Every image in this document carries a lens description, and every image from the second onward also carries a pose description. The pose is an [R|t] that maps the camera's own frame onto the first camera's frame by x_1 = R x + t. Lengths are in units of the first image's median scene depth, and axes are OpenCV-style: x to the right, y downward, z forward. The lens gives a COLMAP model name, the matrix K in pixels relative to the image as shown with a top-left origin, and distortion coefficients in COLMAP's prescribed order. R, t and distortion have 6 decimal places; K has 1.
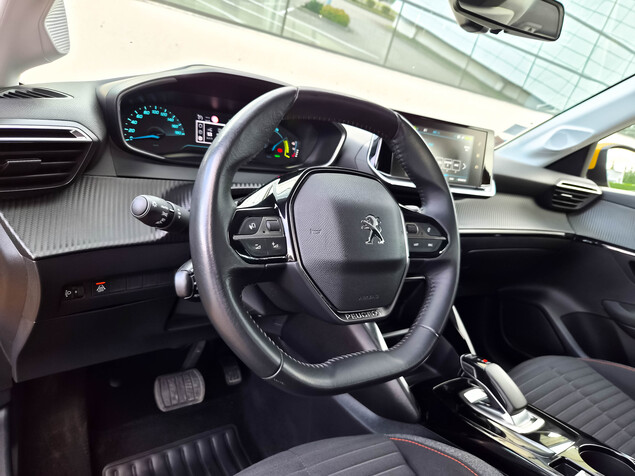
lens RADIAL K [[473.6, 0, 320.5], [0, 473.6, 240.0], [0, 0, 1]] dist [0.001309, 0.002080]
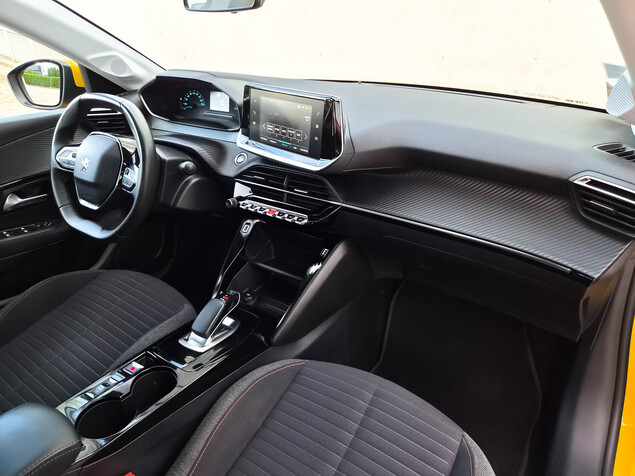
lens RADIAL K [[473.6, 0, 316.0], [0, 473.6, 233.1], [0, 0, 1]] dist [0.001309, 0.002080]
pose [[0.269761, 0.274929, -0.922845, 1.578542], [-0.133529, 0.959796, 0.246905, -0.259068], [0.953624, 0.056622, 0.295627, 0.912777]]
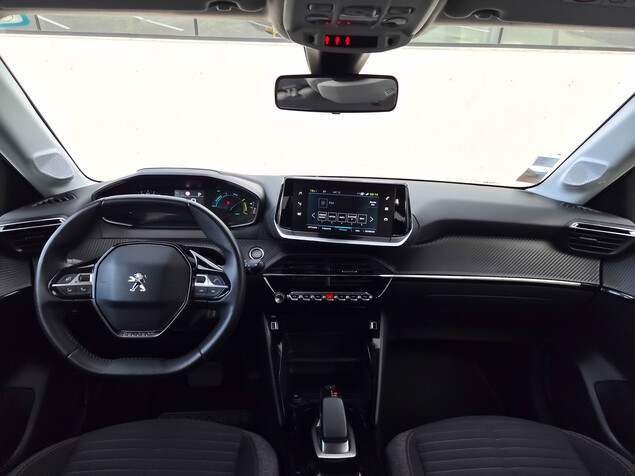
lens RADIAL K [[473.6, 0, 322.7], [0, 473.6, 236.9], [0, 0, 1]] dist [0.001309, 0.002080]
pose [[0.796312, 0.026335, -0.604312, 1.087326], [-0.031289, 0.999508, 0.002327, -0.140351], [0.604076, 0.017056, 0.796744, 0.065671]]
